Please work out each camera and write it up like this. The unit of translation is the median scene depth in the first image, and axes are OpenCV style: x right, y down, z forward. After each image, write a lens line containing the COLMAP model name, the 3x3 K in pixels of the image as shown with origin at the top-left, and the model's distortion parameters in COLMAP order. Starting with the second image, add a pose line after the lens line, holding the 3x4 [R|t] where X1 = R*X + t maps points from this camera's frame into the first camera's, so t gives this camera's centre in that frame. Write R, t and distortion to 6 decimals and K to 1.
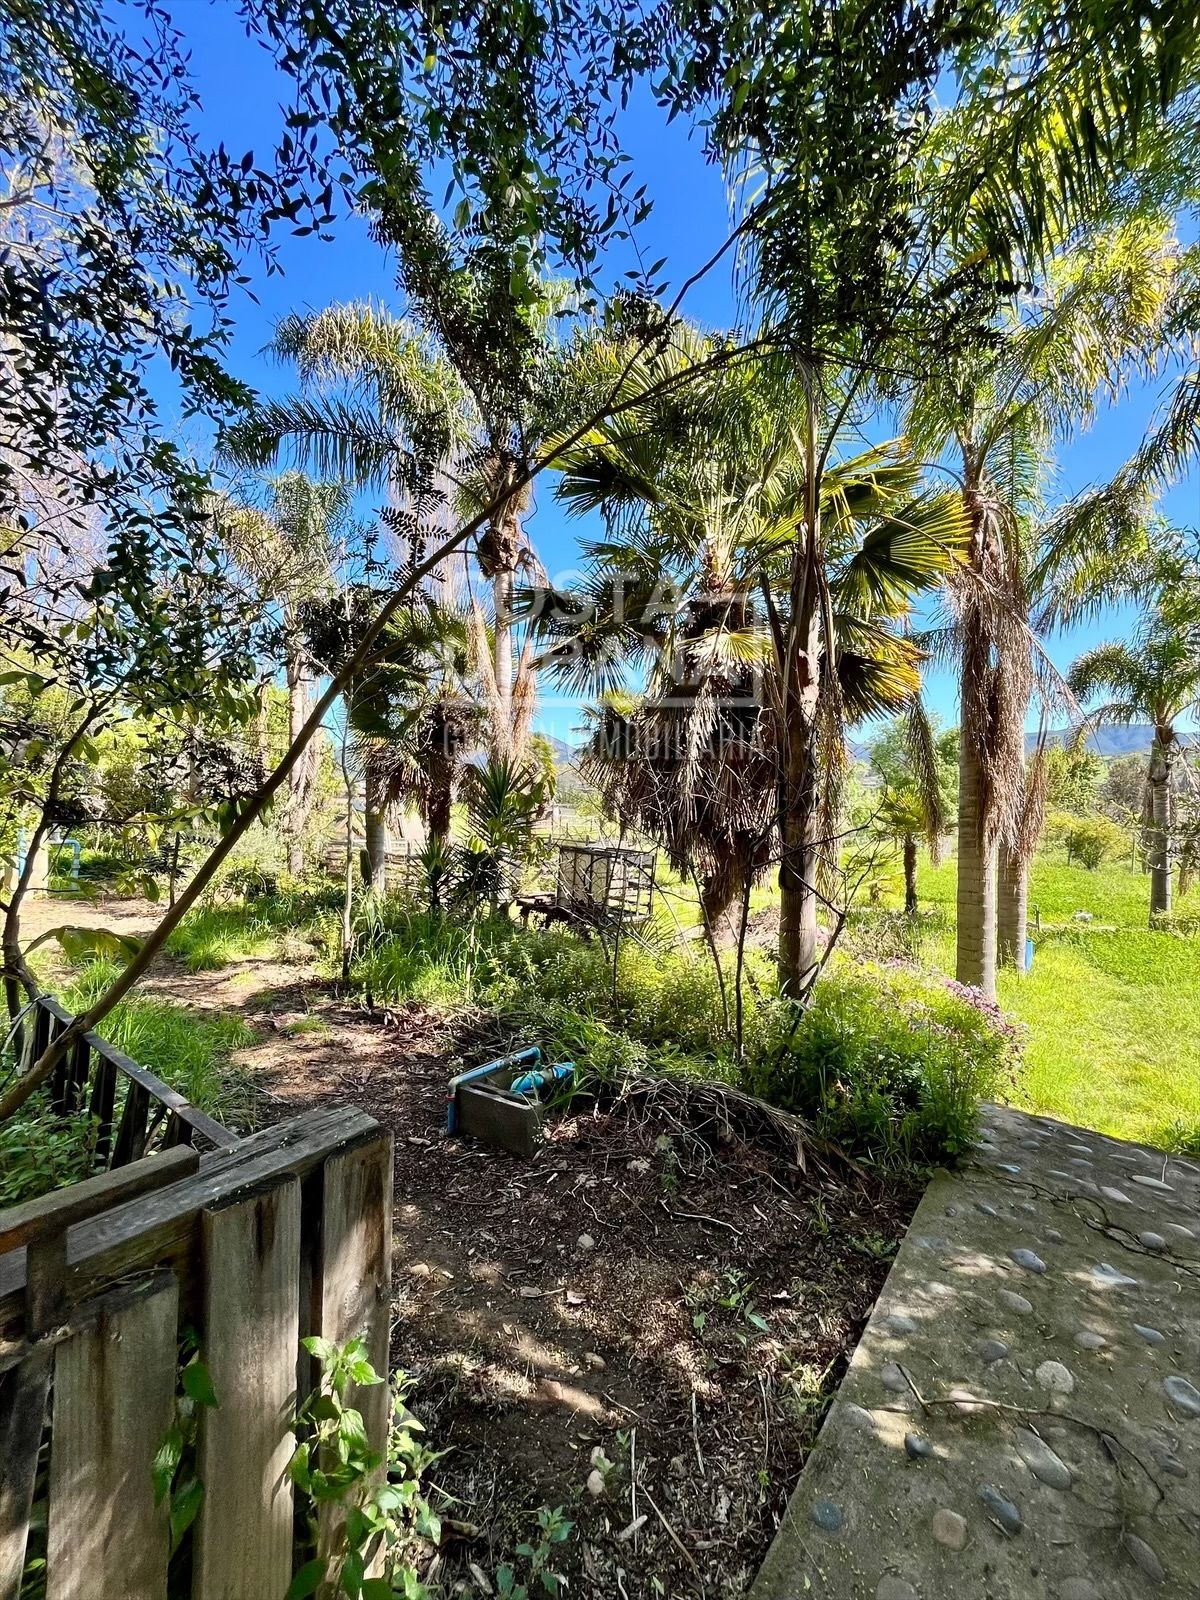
lens RADIAL K [[646.7, 0, 602.0], [0, 646.7, 803.6], [0, 0, 1]] dist [-0.000886, -0.000389]
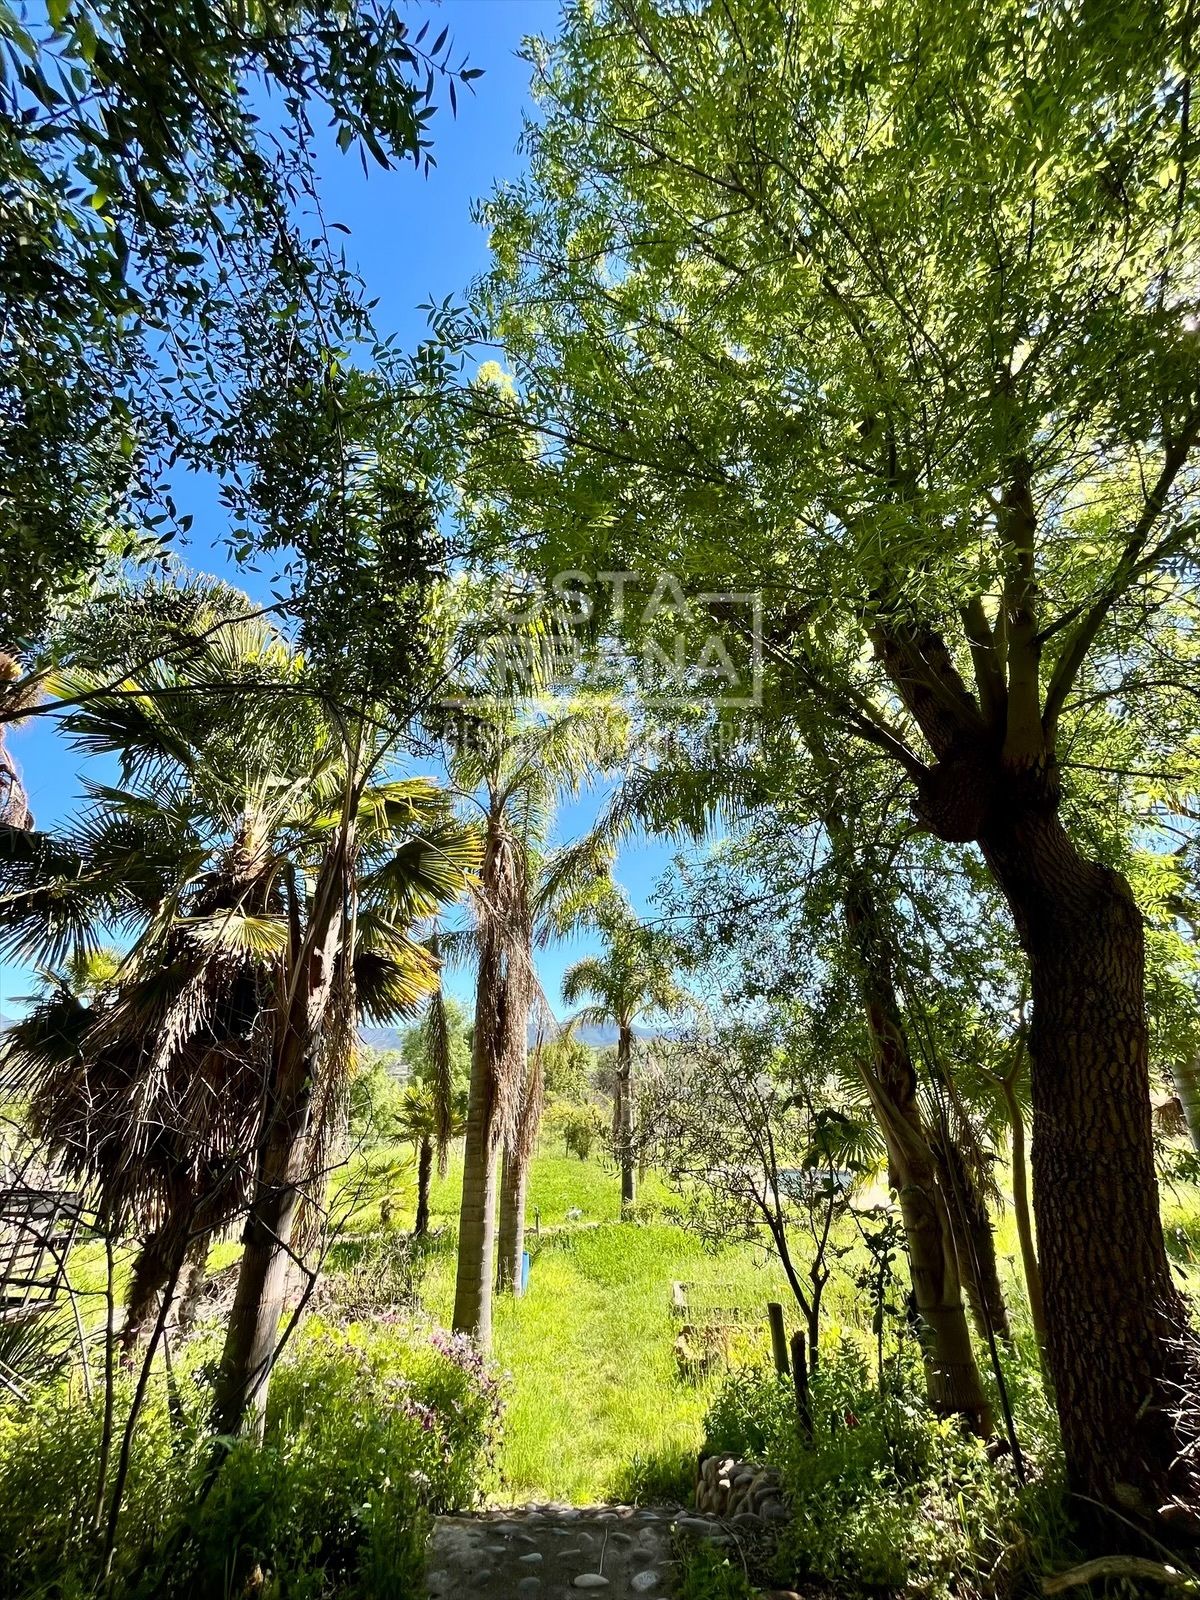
lens RADIAL K [[646.7, 0, 600.3], [0, 646.7, 802.6], [0, 0, 1]] dist [-0.000886, -0.000389]
pose [[0.784706, 0.237656, 0.572500, 0.022617], [0.020272, 0.913251, -0.406893, -0.022323], [-0.619537, 0.330897, 0.711815, -0.015355]]
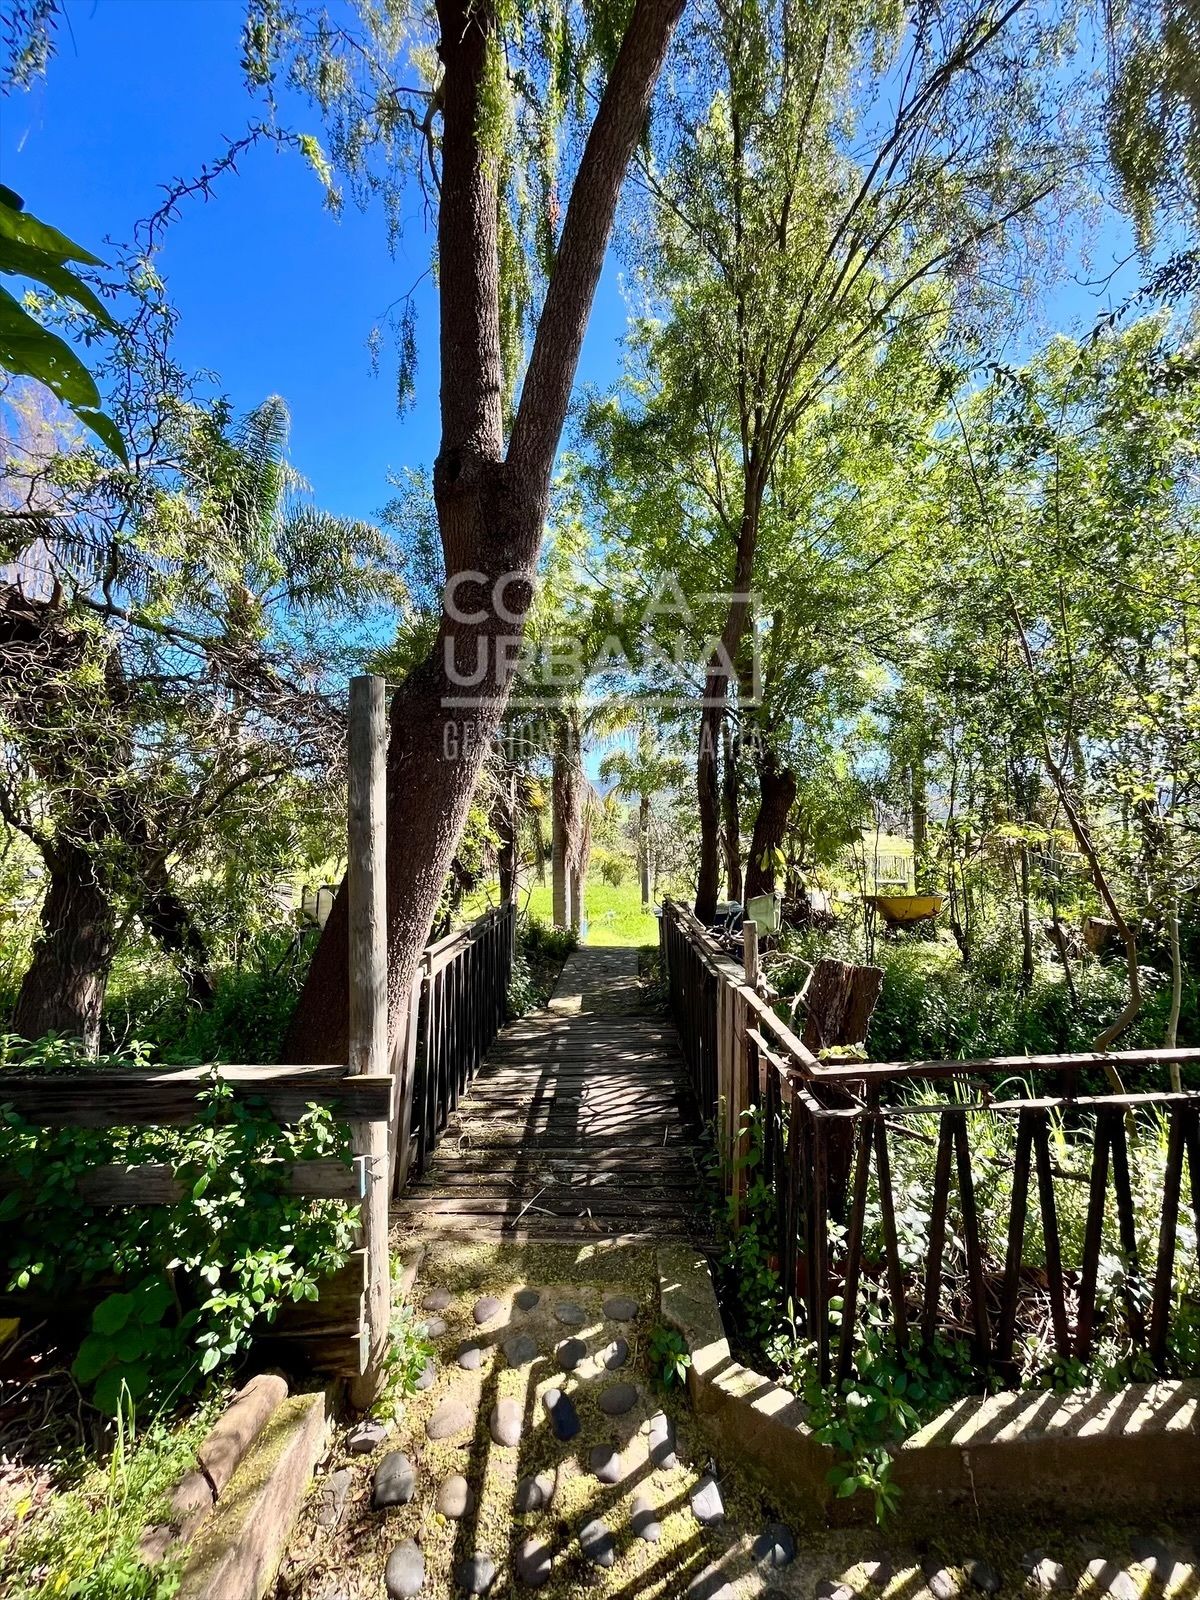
lens RADIAL K [[646.7, 0, 601.2], [0, 646.7, 805.6], [0, 0, 1]] dist [-0.000886, -0.000389]
pose [[0.812703, 0.011640, 0.582562, -0.522067], [0.023146, 0.998366, -0.052237, -0.021926], [-0.582219, 0.055937, 0.811106, -0.742902]]
